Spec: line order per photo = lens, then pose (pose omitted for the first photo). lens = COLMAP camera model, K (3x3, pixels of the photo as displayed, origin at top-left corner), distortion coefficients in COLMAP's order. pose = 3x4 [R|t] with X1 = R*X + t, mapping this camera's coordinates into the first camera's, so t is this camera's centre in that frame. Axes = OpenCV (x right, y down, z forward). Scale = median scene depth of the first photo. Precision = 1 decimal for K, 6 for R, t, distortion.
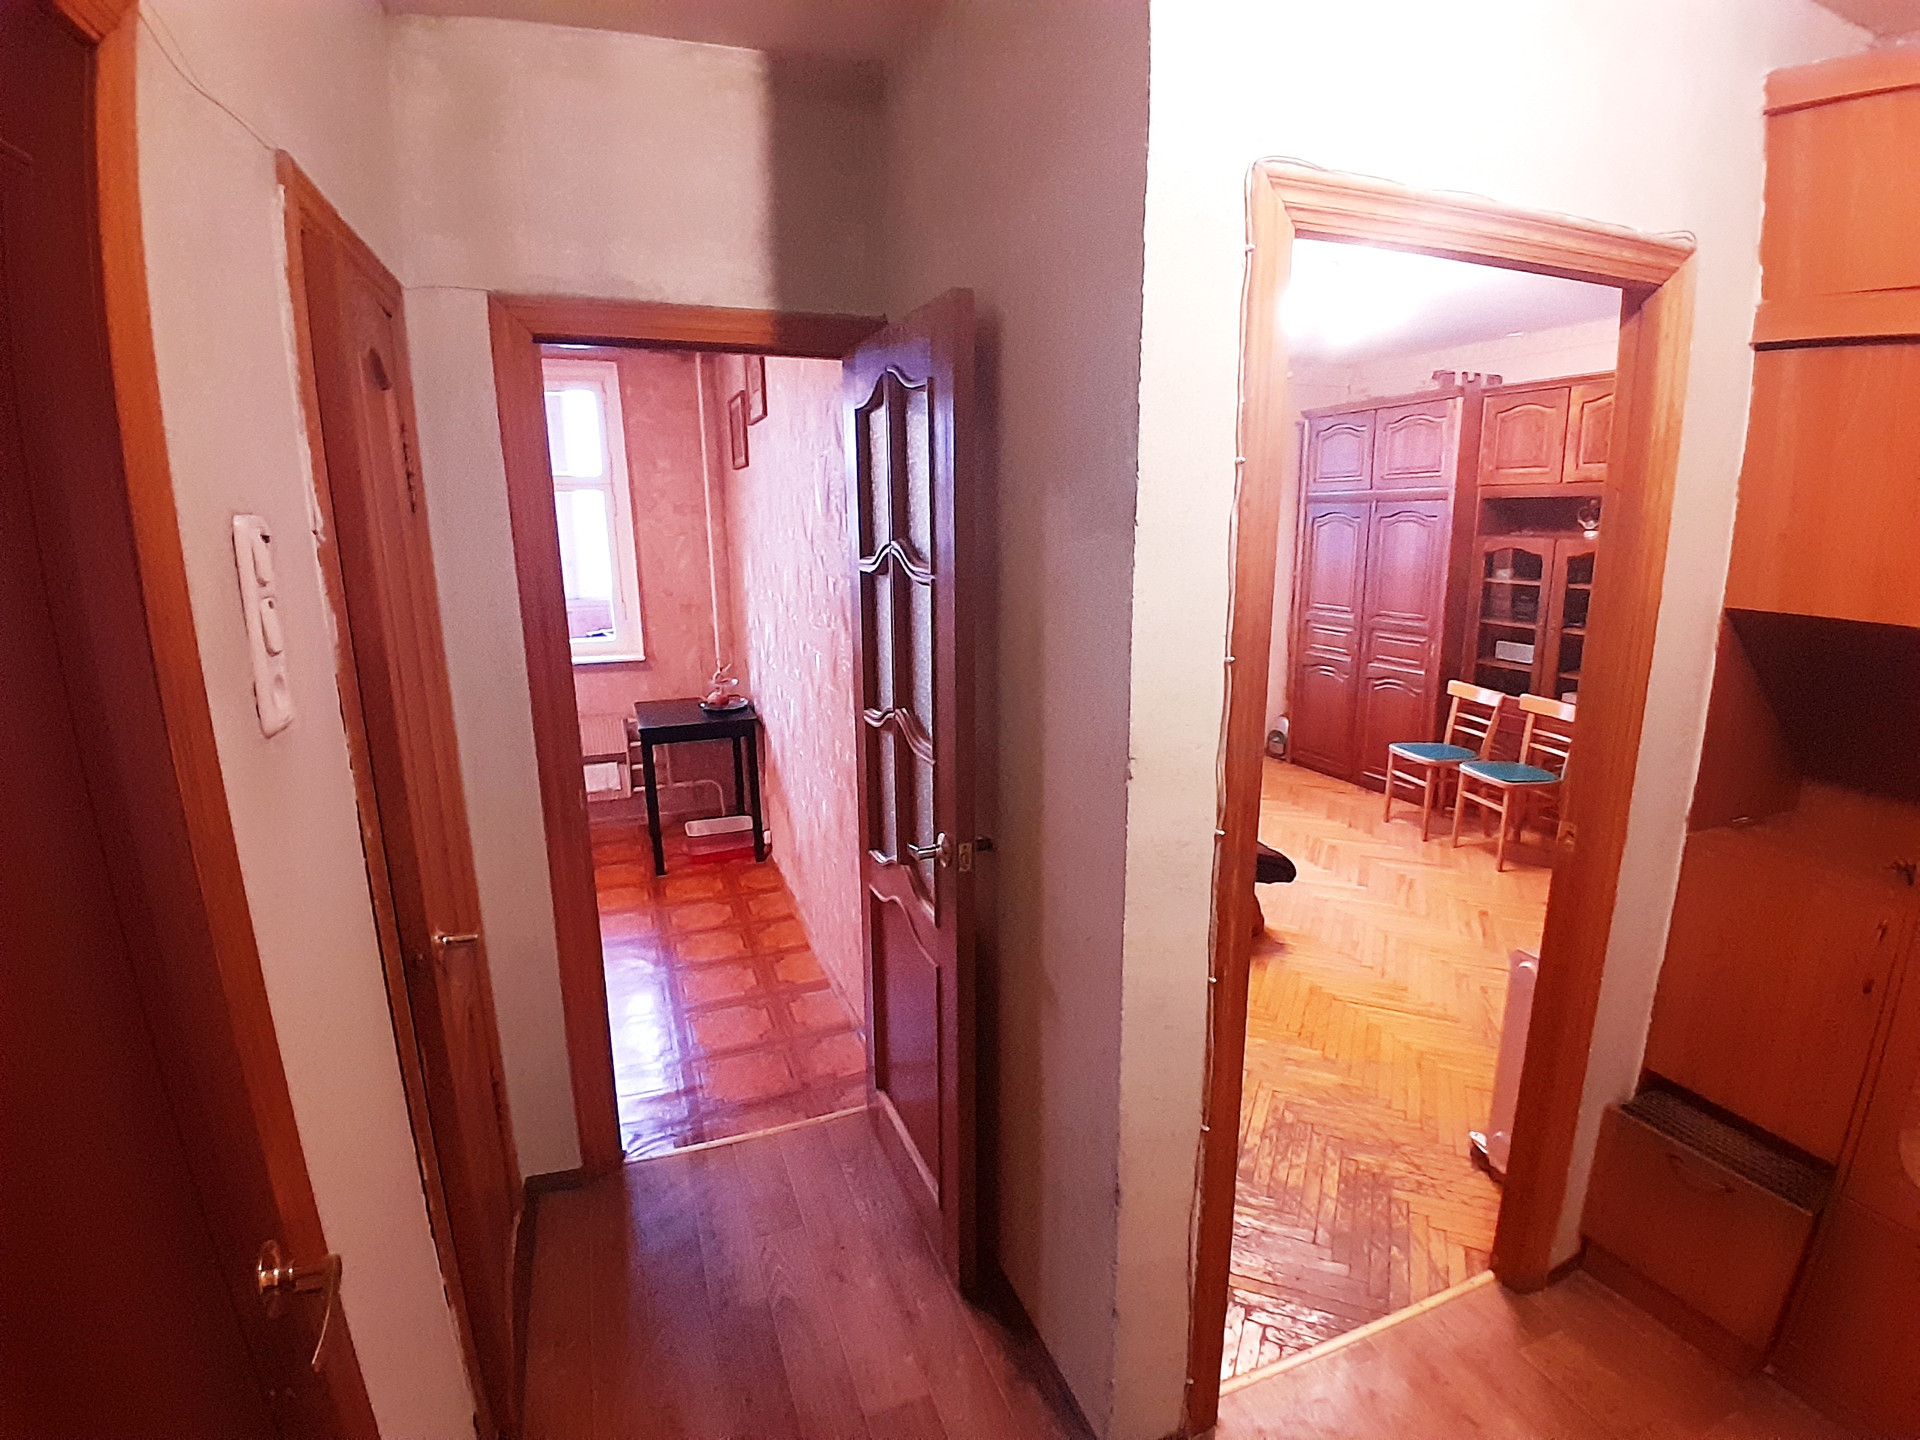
lens RADIAL K [[966.1, 0, 960.0], [0, 966.1, 720.0], [0, 0, 1]] dist [-0.000484, -0.038739]
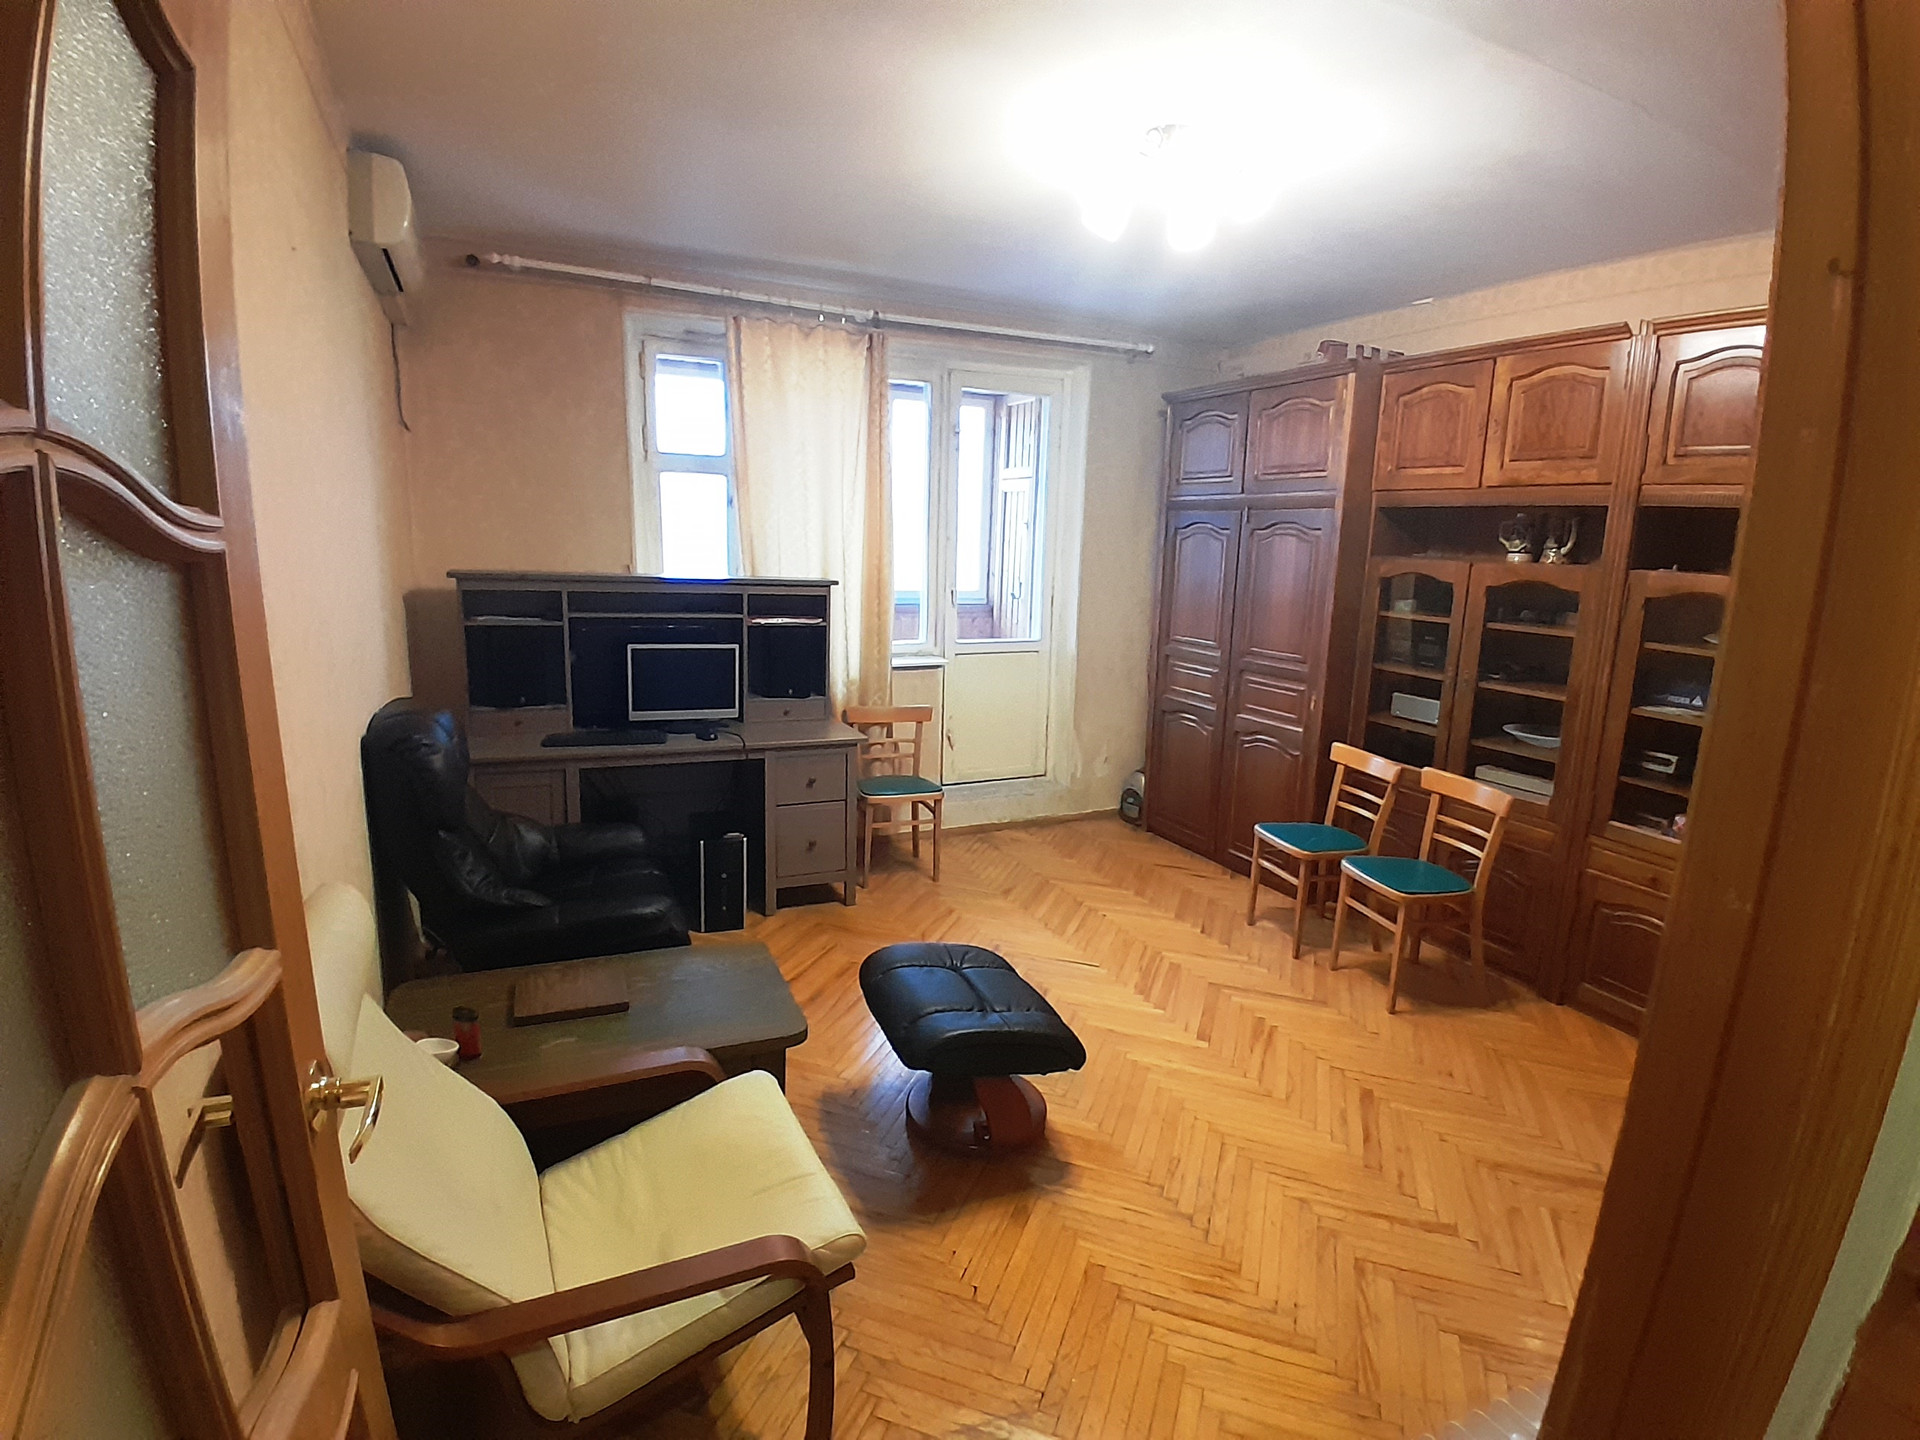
lens RADIAL K [[966.1, 0, 960.0], [0, 966.1, 720.0], [0, 0, 1]] dist [-0.000484, -0.038739]
pose [[0.996155, 0.023782, 0.084317, 0.152222], [-0.022589, 0.999631, -0.015071, -0.042117], [-0.084645, 0.013108, 0.996325, 0.268206]]
